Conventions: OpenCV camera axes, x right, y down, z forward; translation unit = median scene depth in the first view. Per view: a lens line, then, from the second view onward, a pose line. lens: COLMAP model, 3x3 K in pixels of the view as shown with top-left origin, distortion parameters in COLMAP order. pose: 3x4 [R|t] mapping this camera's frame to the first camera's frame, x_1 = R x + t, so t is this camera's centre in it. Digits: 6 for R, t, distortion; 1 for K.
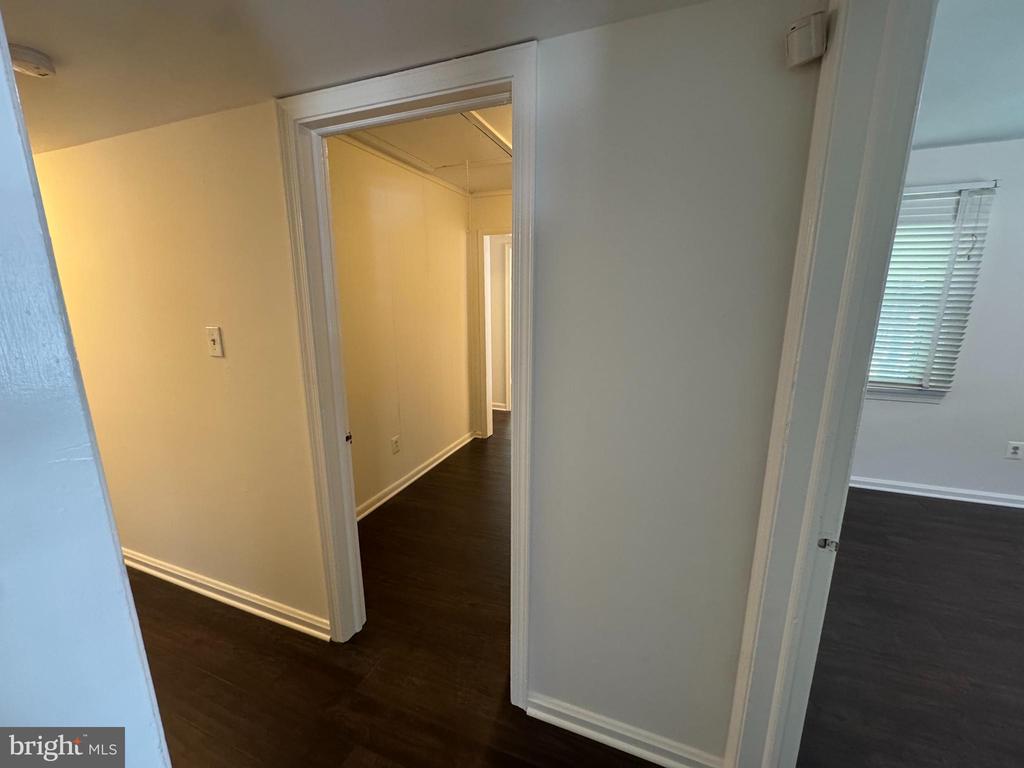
lens RADIAL K [[408.6, 0, 517.9], [0, 408.6, 384.0], [0, 0, 1]] dist [0.001846, 0.000260]
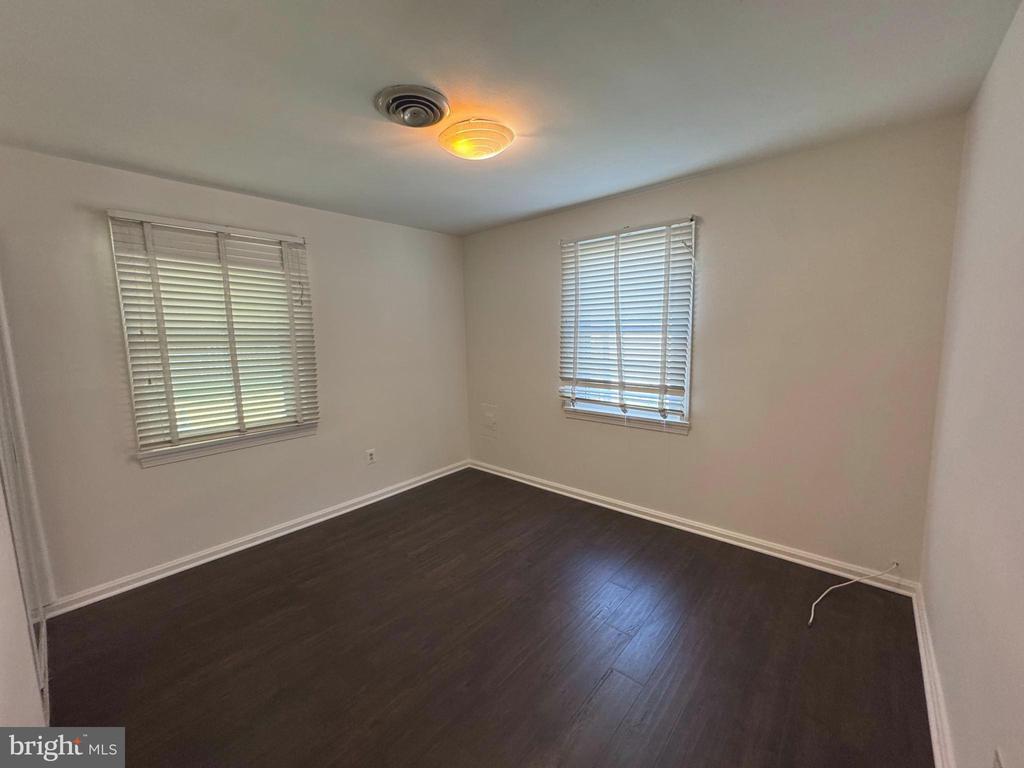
lens RADIAL K [[408.6, 0, 514.1], [0, 408.6, 386.7], [0, 0, 1]] dist [0.001846, 0.000260]
pose [[0.360344, -0.138260, 0.922516, 0.250872], [0.207375, 0.976081, 0.065285, -0.039101], [-0.909477, 0.167782, 0.380396, 0.090968]]
